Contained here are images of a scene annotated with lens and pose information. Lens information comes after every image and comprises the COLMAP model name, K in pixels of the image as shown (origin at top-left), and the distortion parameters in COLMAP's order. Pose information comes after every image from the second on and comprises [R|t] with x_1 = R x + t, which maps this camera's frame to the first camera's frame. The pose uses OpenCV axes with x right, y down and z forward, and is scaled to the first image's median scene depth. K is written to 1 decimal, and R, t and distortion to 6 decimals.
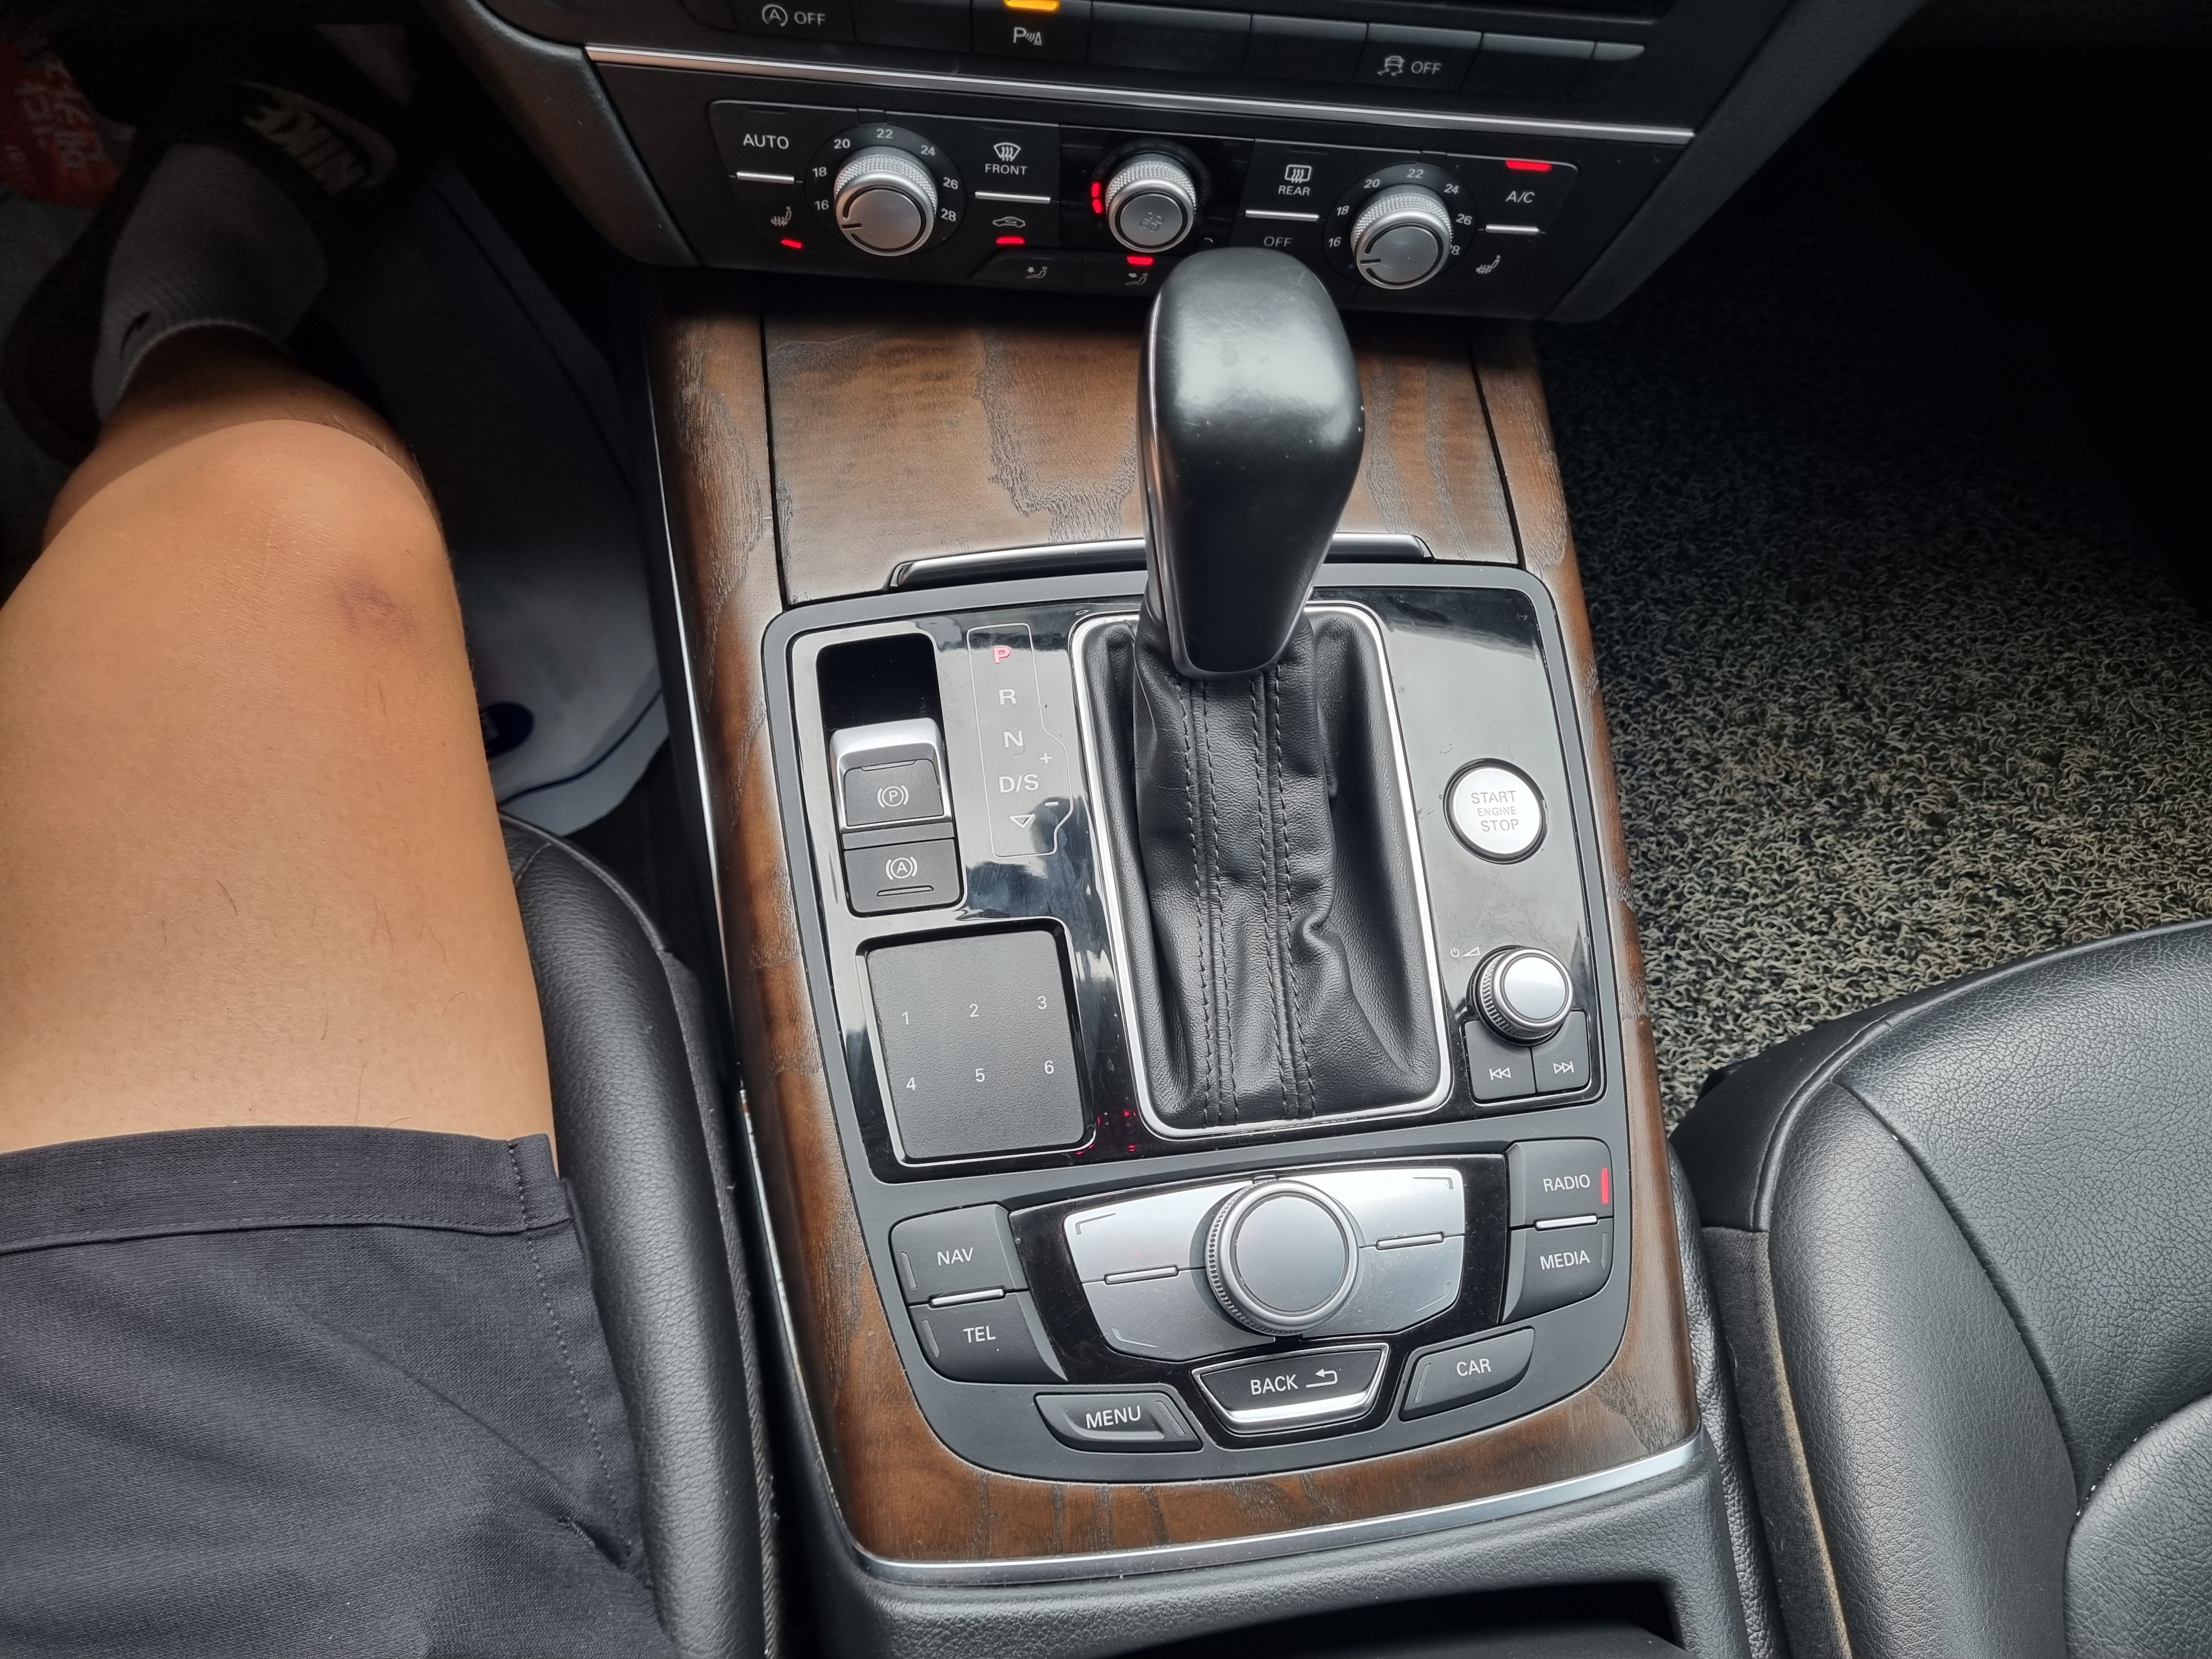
lens RADIAL K [[1695.3, 0, 1145.9], [0, 1695.3, 833.8], [0, 0, 1]] dist [0.046965, -0.040851]
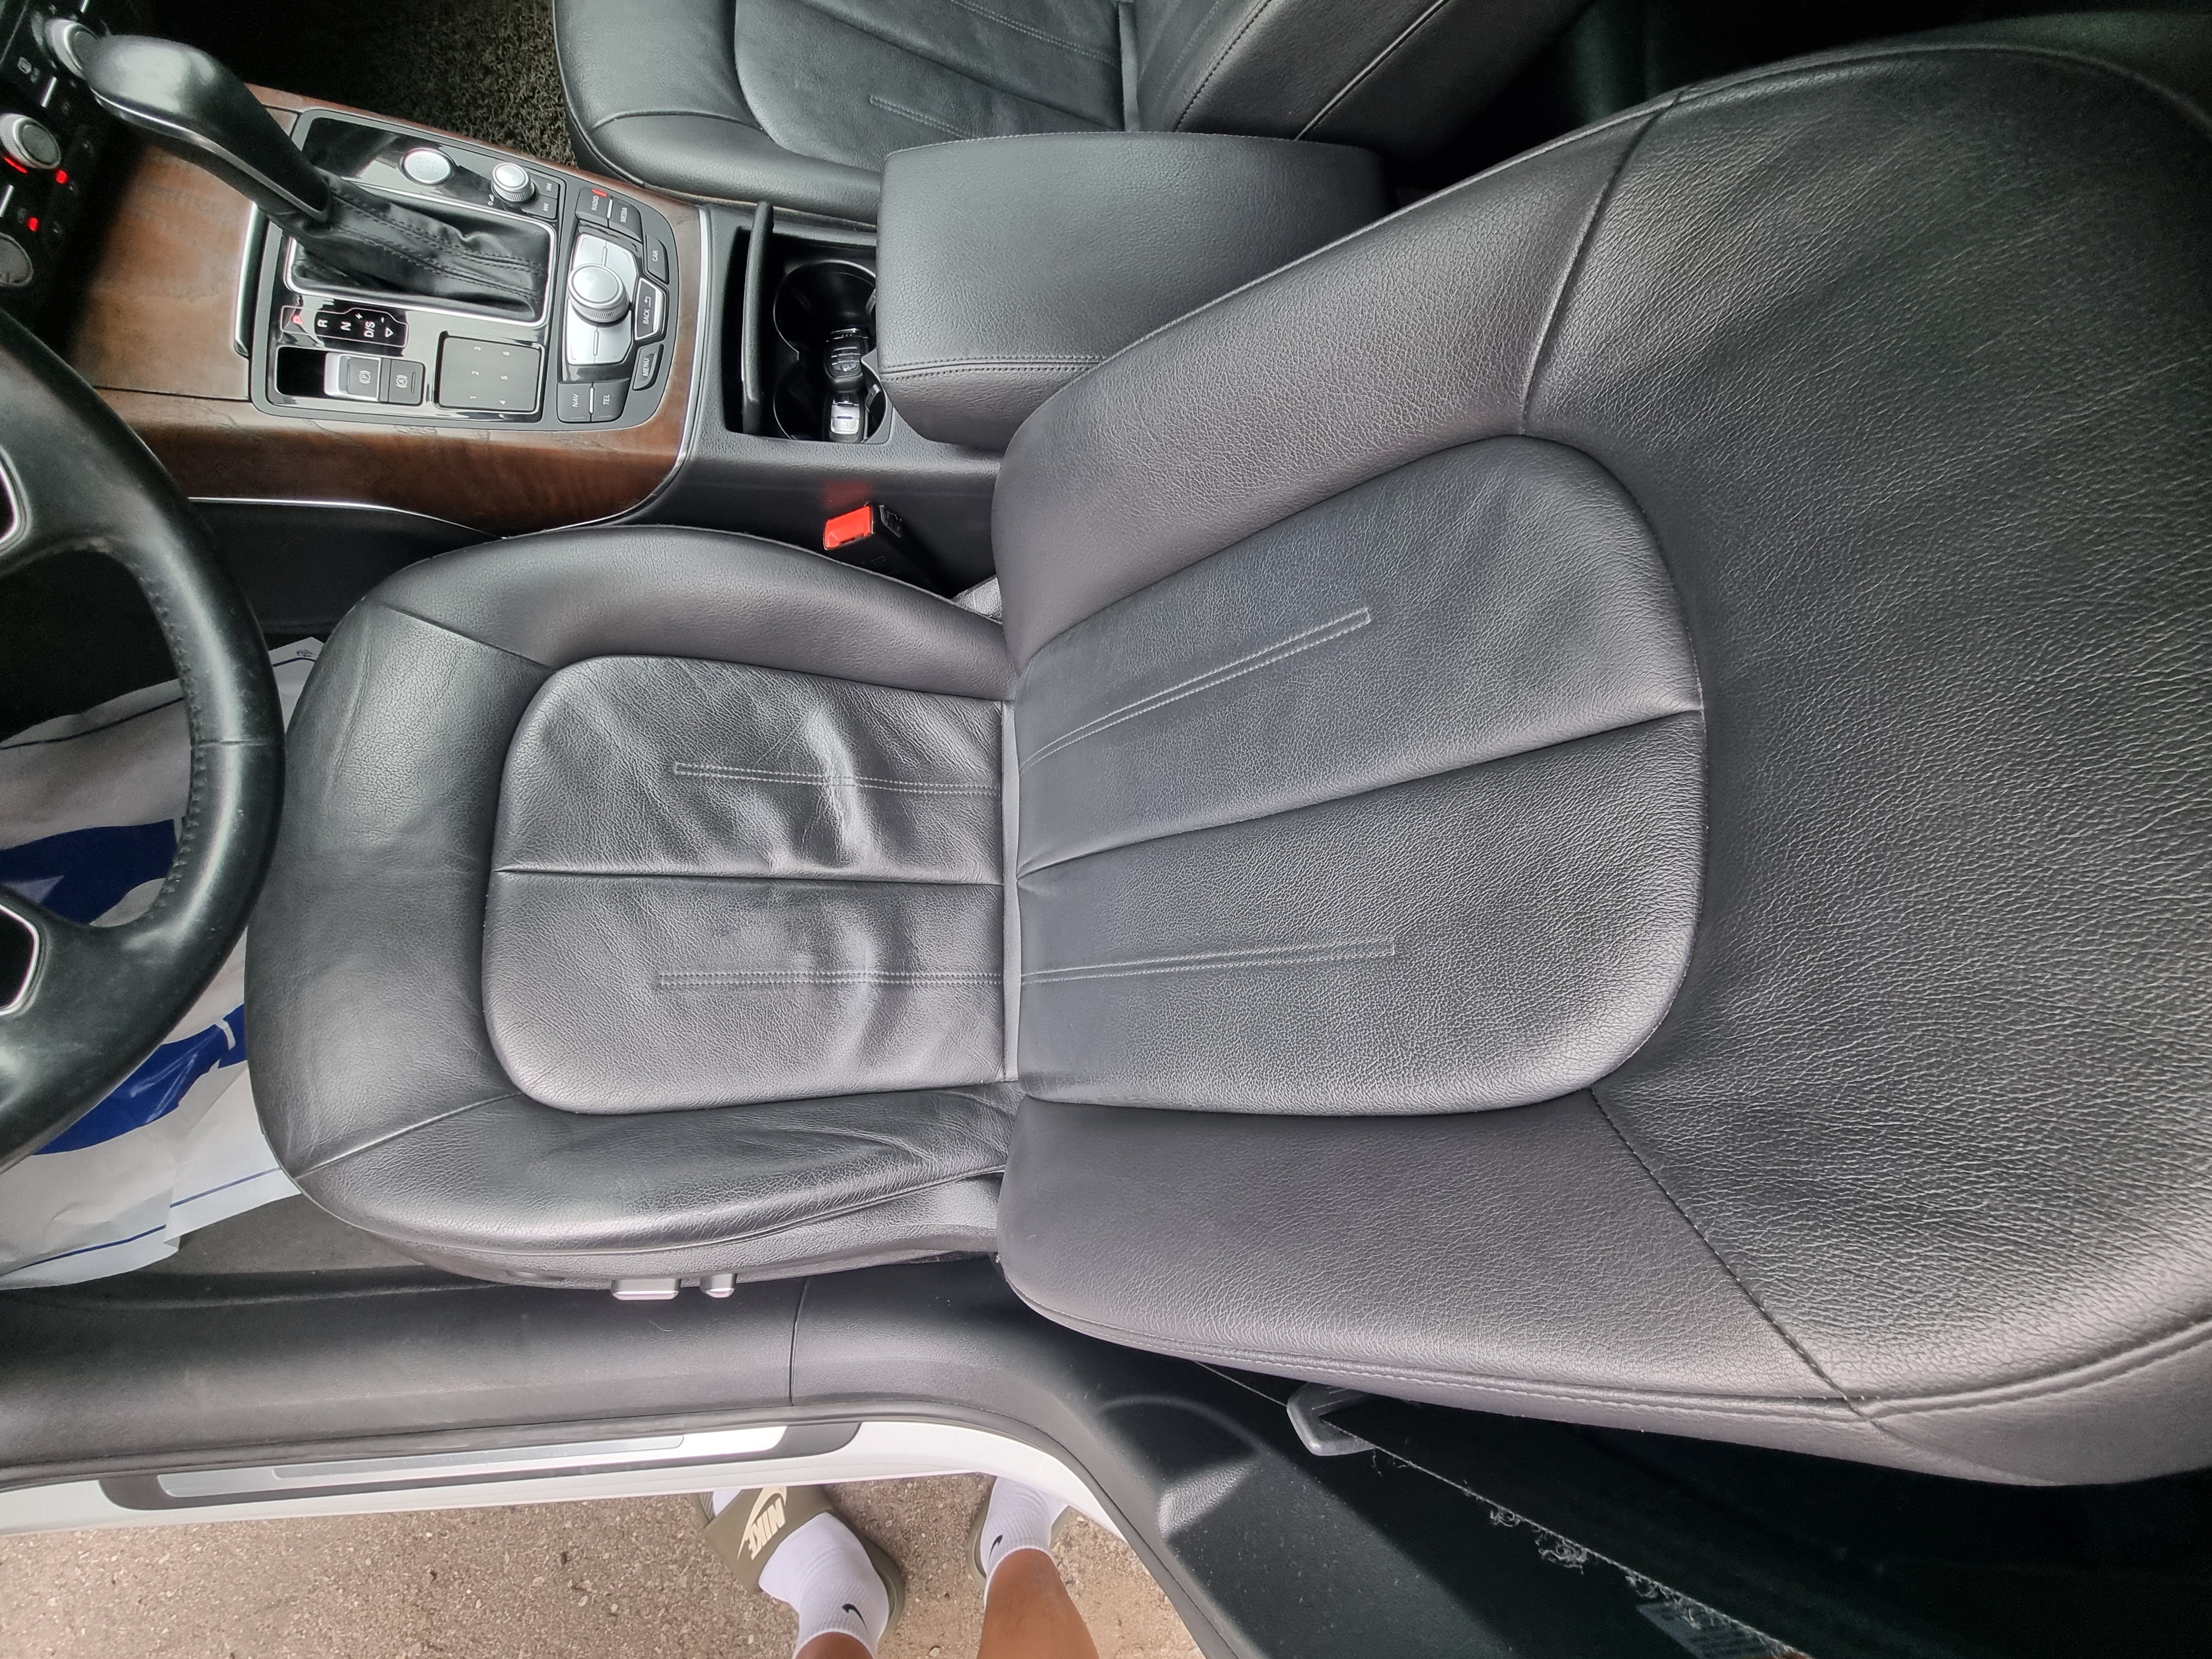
lens RADIAL K [[909.4, 0, 1118.7], [0, 909.4, 839.8], [0, 0, 1]] dist [-0.000848, 0.000417]
pose [[0.142998, -0.985791, 0.088130, -0.766533], [0.808658, 0.167713, 0.563865, 0.229256], [-0.570634, -0.009365, 0.821151, -0.694606]]
